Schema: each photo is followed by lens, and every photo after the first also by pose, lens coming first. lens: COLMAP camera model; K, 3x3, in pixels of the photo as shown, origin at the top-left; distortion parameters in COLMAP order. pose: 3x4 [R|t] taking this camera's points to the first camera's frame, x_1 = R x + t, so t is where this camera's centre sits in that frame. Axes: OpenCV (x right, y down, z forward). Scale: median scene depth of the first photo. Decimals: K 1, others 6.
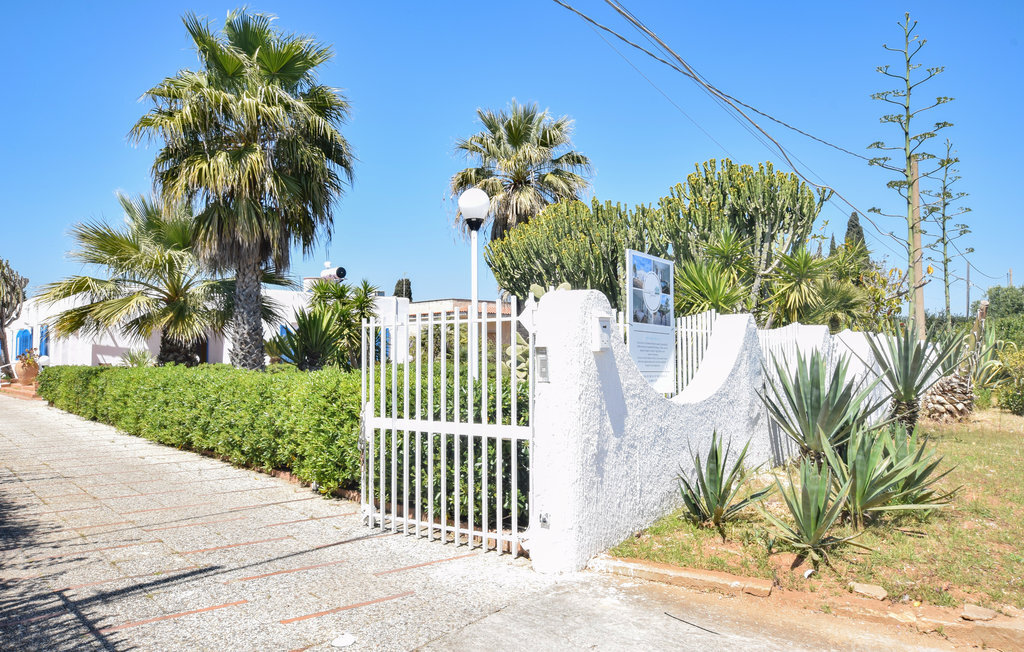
lens RADIAL K [[726.7, 0, 512.0], [0, 726.7, 326.0], [0, 0, 1]] dist [0.009254, 0.005517]
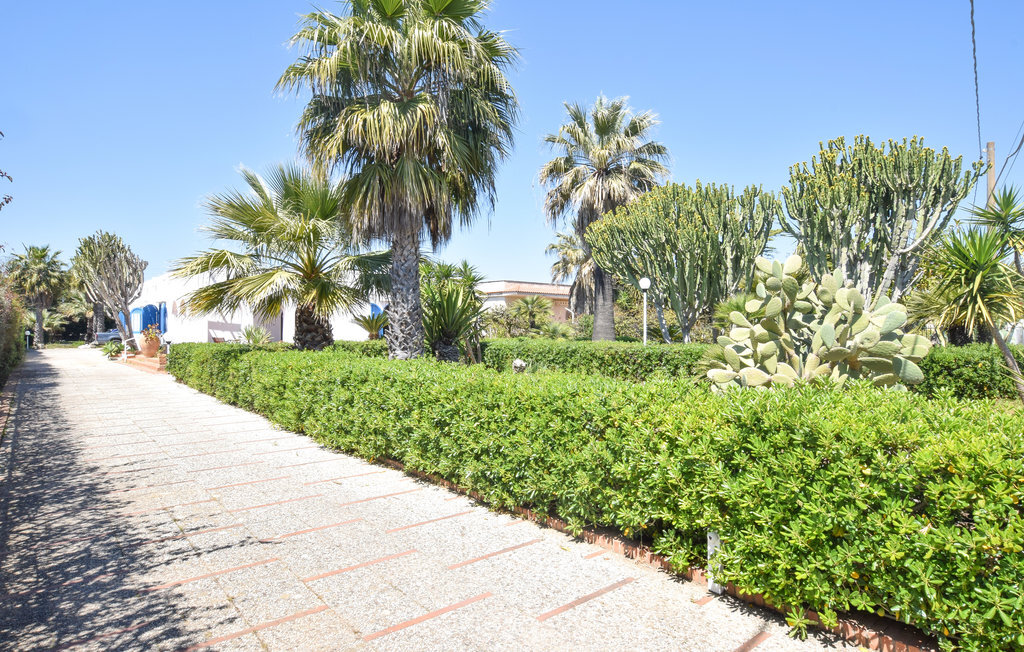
lens RADIAL K [[562.1, 0, 512.0], [0, 562.1, 326.0], [0, 0, 1]] dist [0.002419, 0.000641]
pose [[0.999994, 0.002744, -0.002240, -0.208972], [-0.002658, 0.999291, 0.037561, -0.000059], [0.002341, -0.037555, 0.999292, 0.276956]]
